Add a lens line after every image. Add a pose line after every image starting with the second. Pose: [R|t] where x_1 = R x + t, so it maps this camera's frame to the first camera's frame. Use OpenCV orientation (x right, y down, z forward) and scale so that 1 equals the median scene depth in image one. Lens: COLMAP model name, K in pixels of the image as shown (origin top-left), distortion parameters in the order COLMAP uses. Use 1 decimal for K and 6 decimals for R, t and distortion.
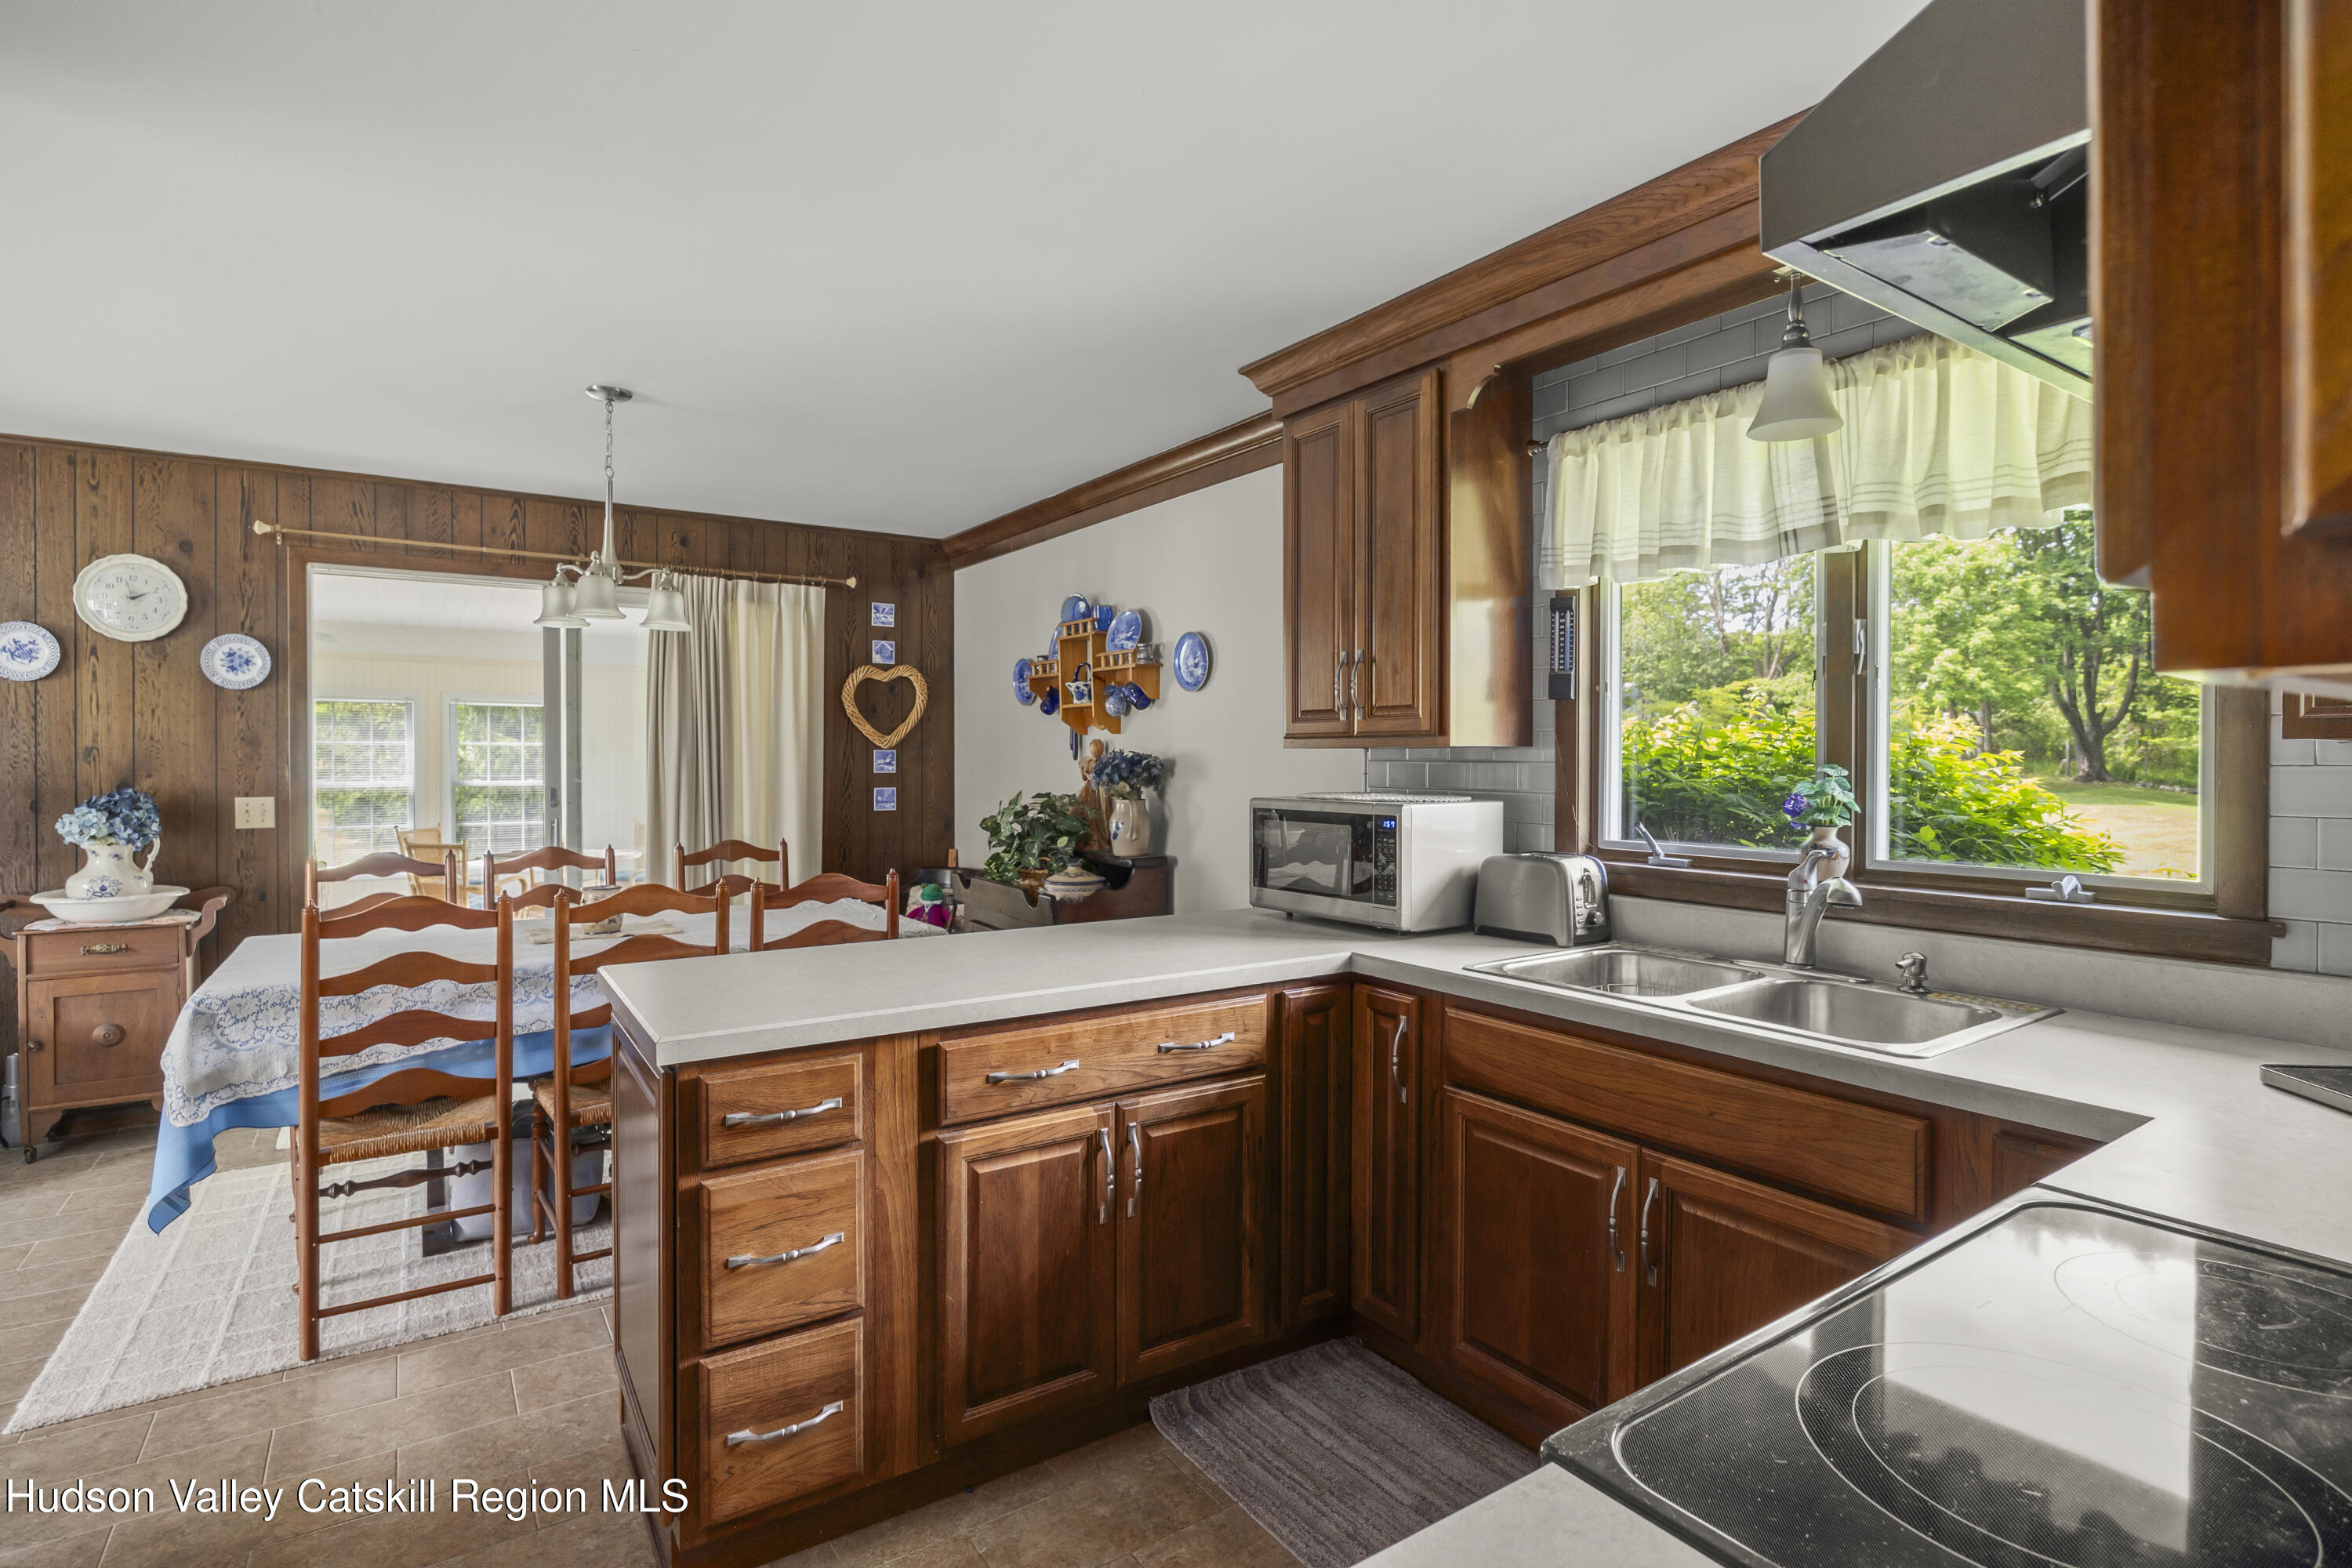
lens RADIAL K [[1148.3, 0, 1177.3], [0, 1148.3, 773.0], [0, 0, 1]] dist [-0.006306, -0.000532]
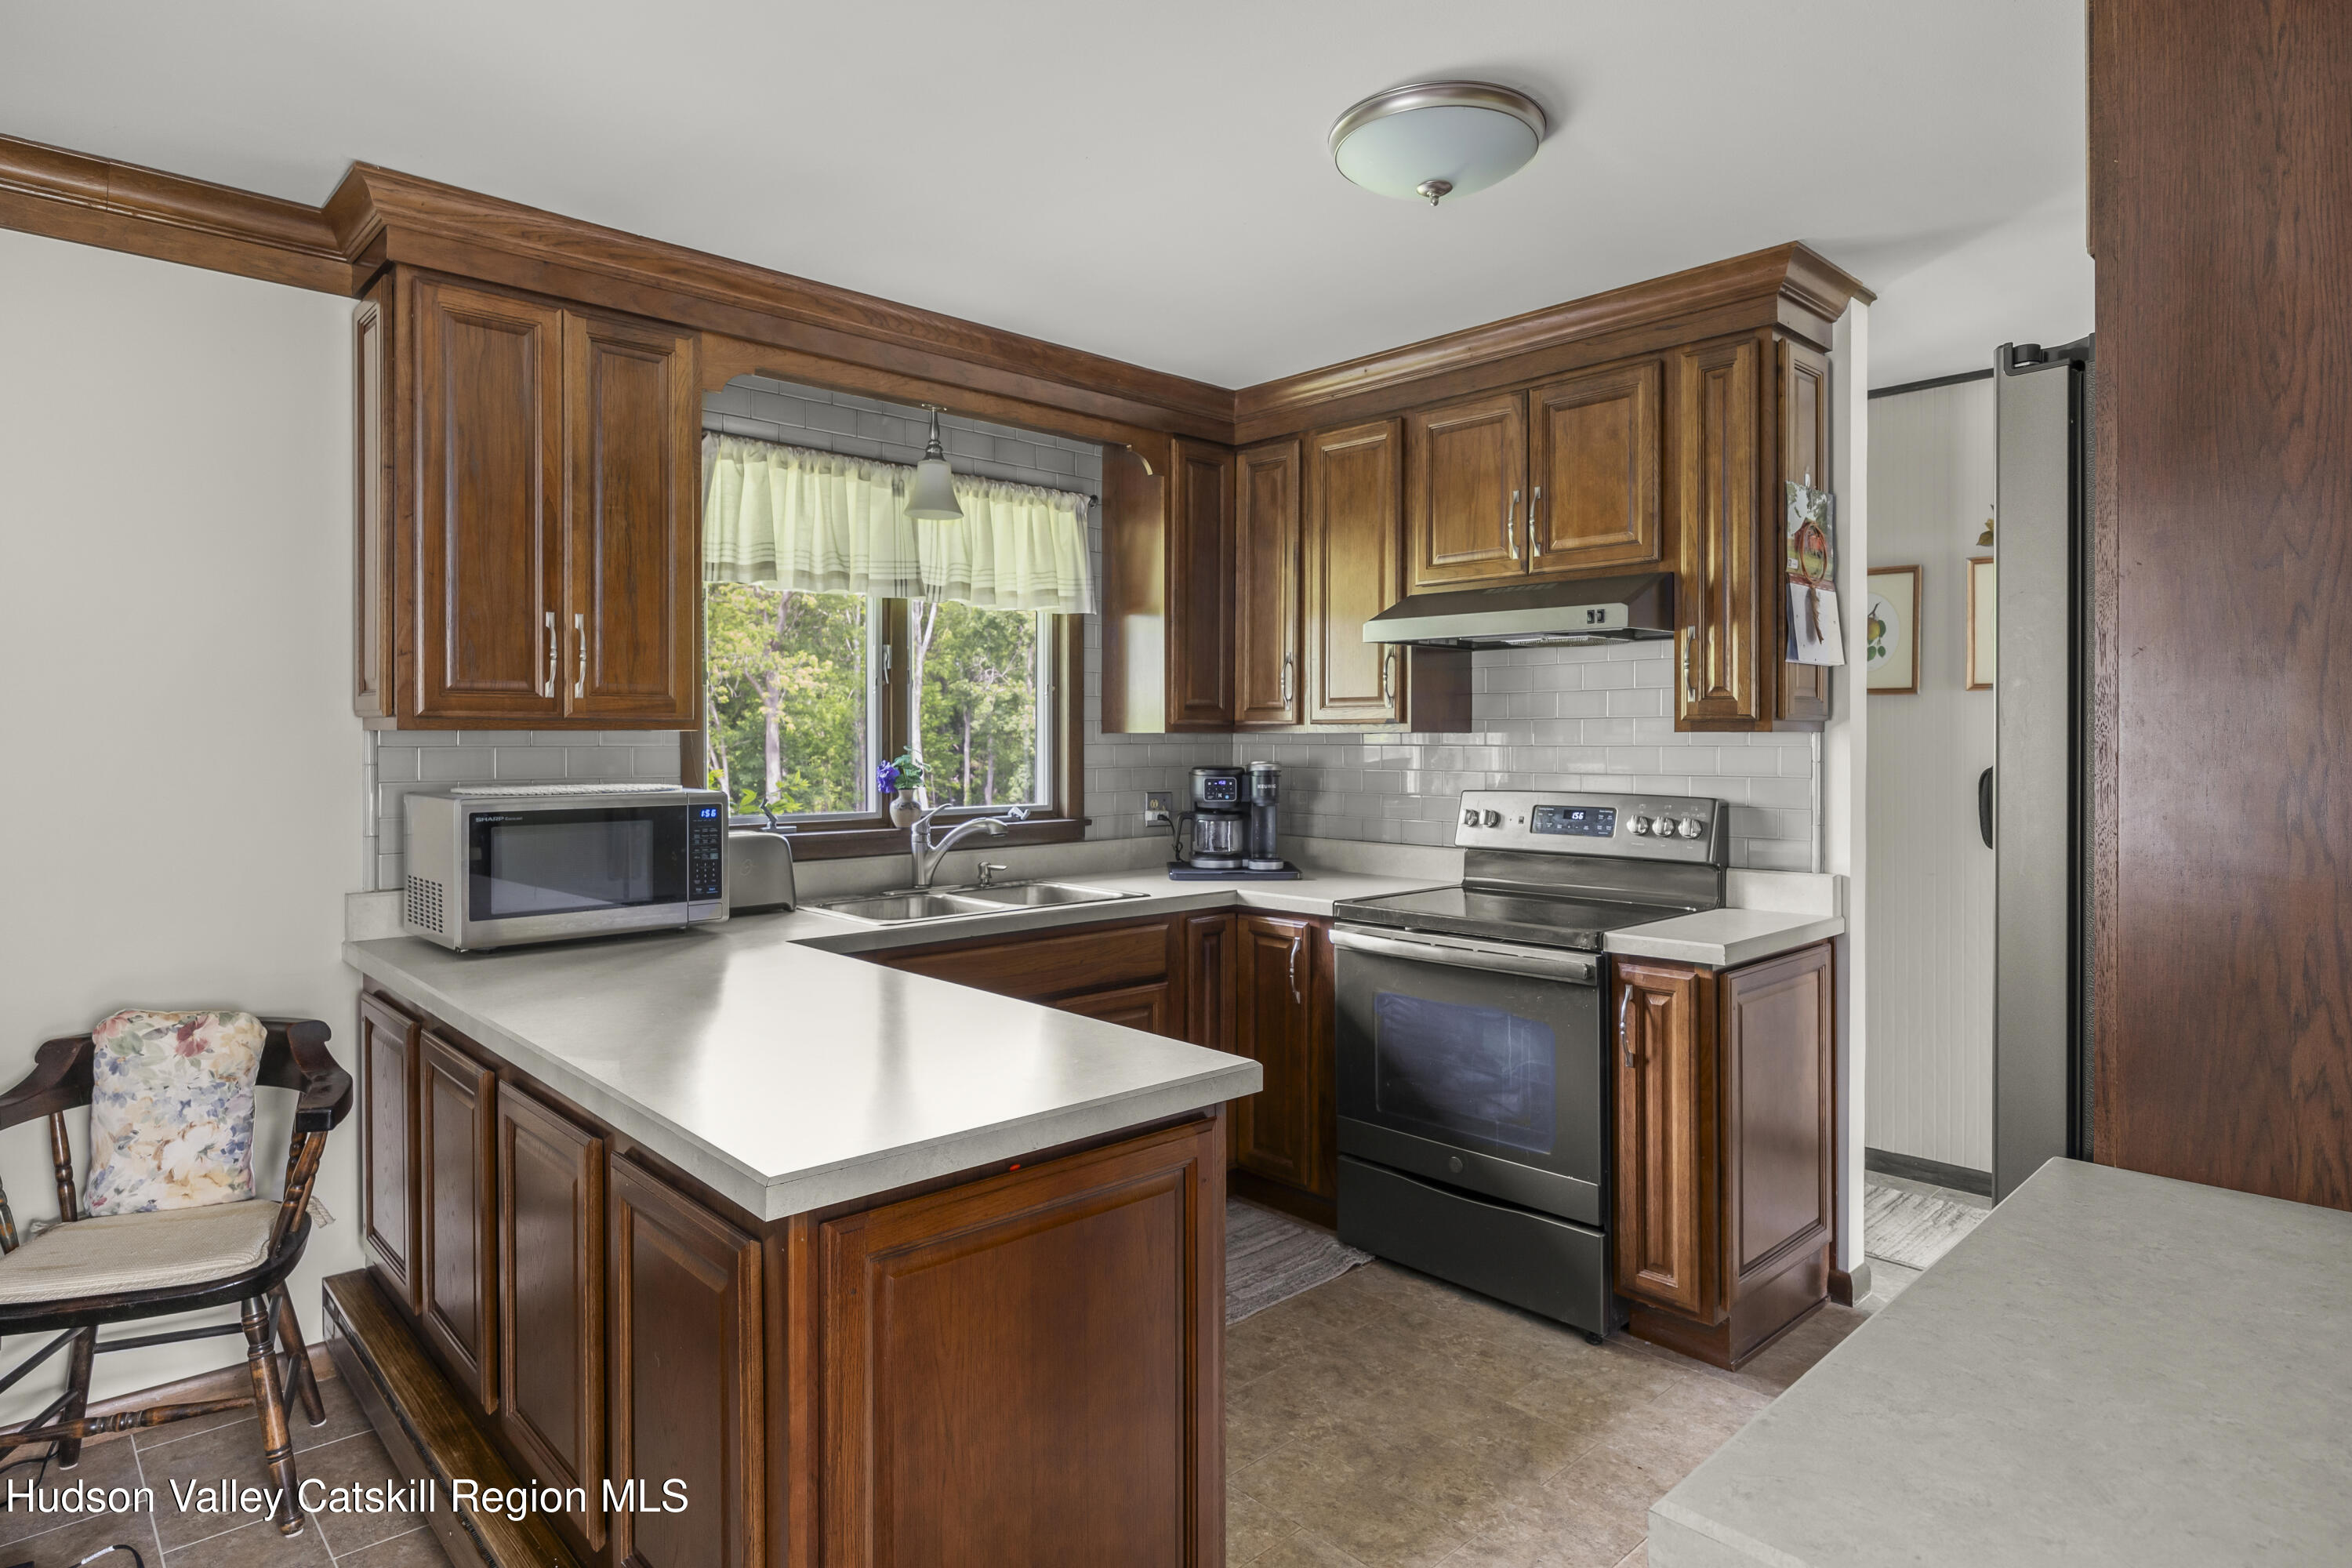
lens RADIAL K [[1303.5, 0, 1173.7], [0, 1303.5, 747.6], [0, 0, 1]] dist [-0.004207, 0.000073]
pose [[-0.157508, -0.006166, 0.987499, -0.811454], [0.015976, 0.999834, 0.008792, -0.010662], [-0.987389, 0.017161, -0.157383, 0.691408]]
